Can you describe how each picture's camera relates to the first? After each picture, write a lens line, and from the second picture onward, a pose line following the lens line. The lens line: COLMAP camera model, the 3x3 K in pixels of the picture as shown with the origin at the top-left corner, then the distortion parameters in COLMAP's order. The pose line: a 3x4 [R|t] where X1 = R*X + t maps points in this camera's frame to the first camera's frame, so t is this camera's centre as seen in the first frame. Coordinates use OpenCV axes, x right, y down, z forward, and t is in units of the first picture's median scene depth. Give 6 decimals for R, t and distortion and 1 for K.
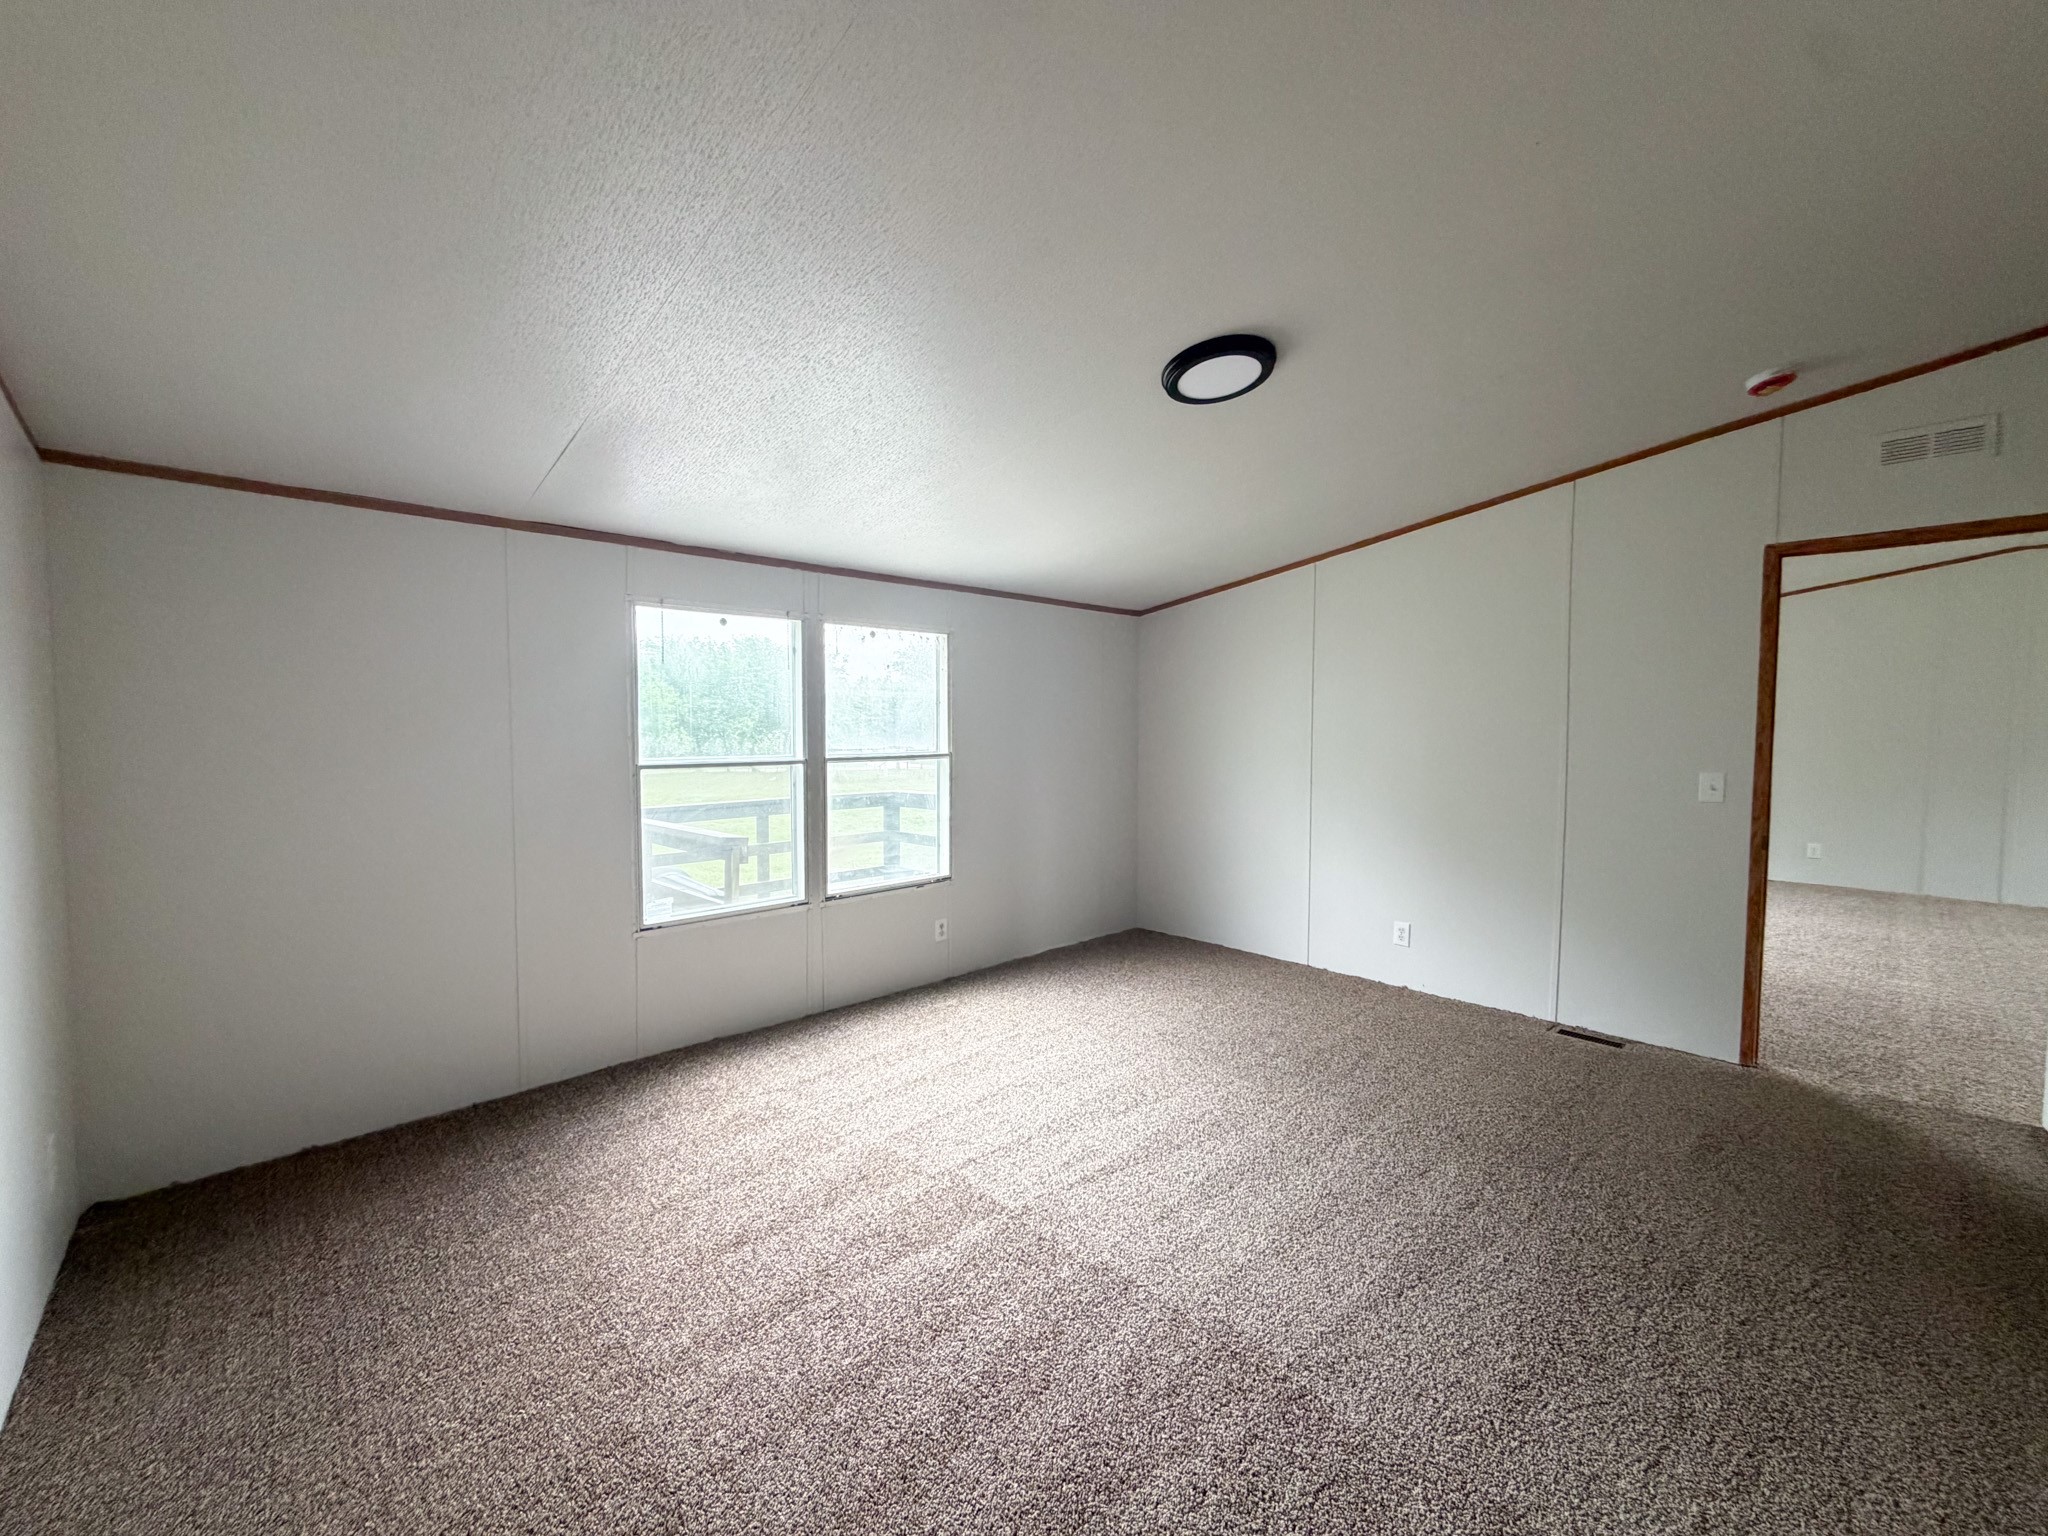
lens RADIAL K [[804.7, 0, 1025.1], [0, 804.7, 765.4], [0, 0, 1]] dist [0.010265, 0.000121]
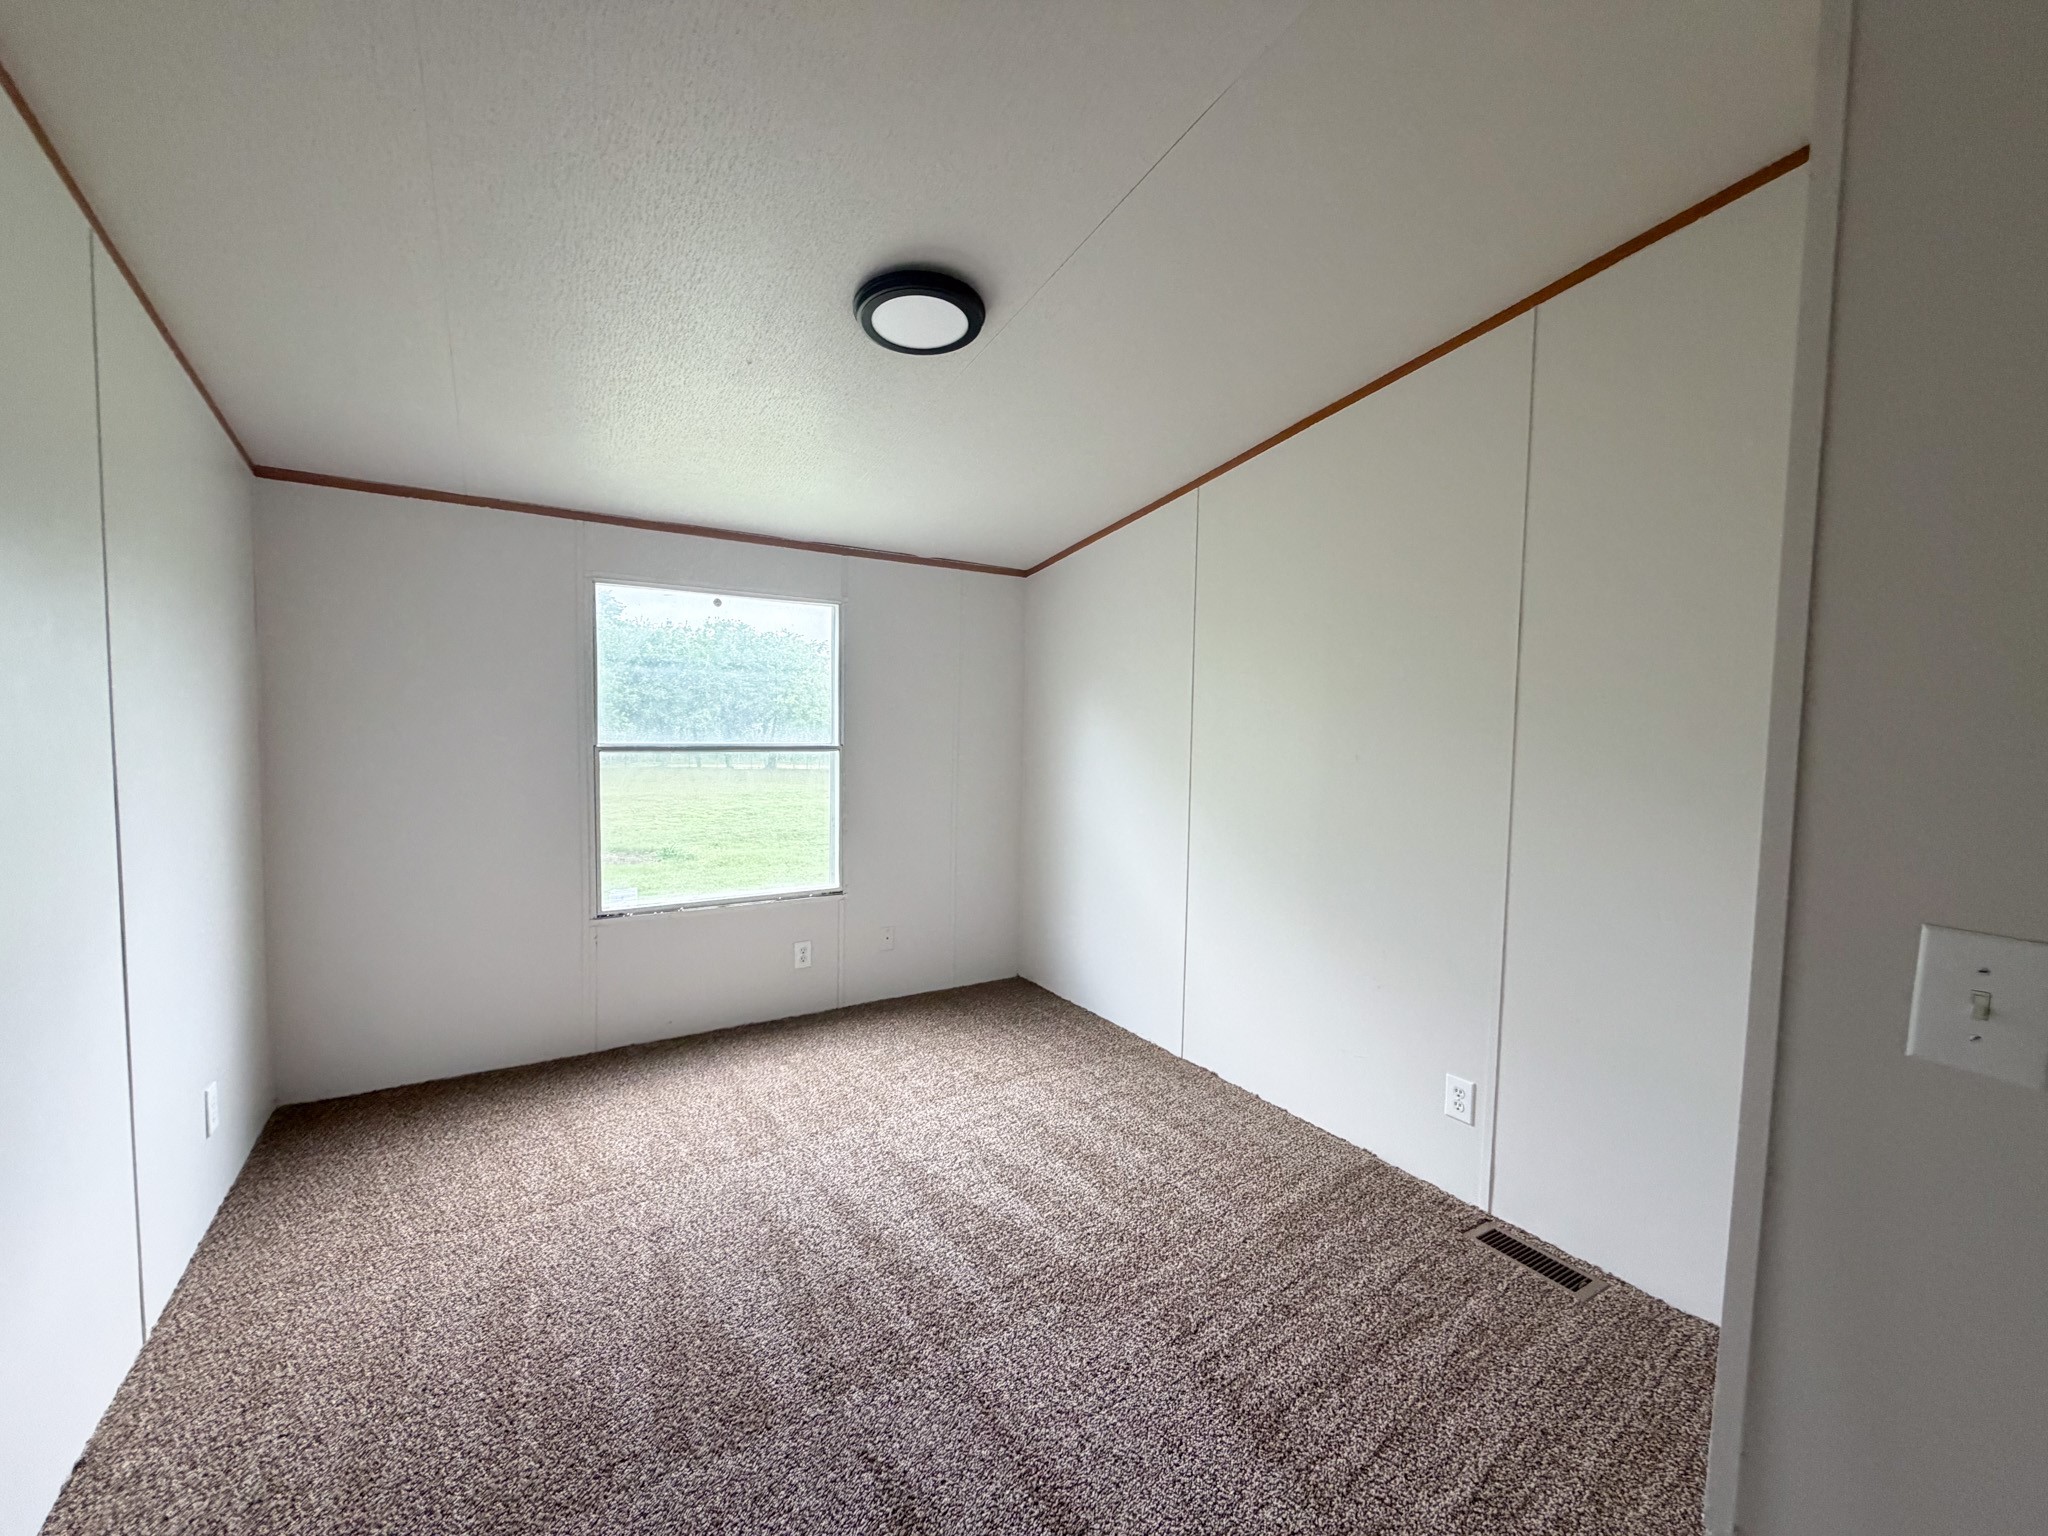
lens RADIAL K [[804.7, 0, 1004.4], [0, 804.7, 766.6], [0, 0, 1]] dist [0.010265, 0.000121]
pose [[0.978008, 0.031871, -0.206120, 0.265114], [-0.029846, 0.999471, 0.012929, -0.010127], [0.206423, -0.006493, 0.978441, 0.211731]]
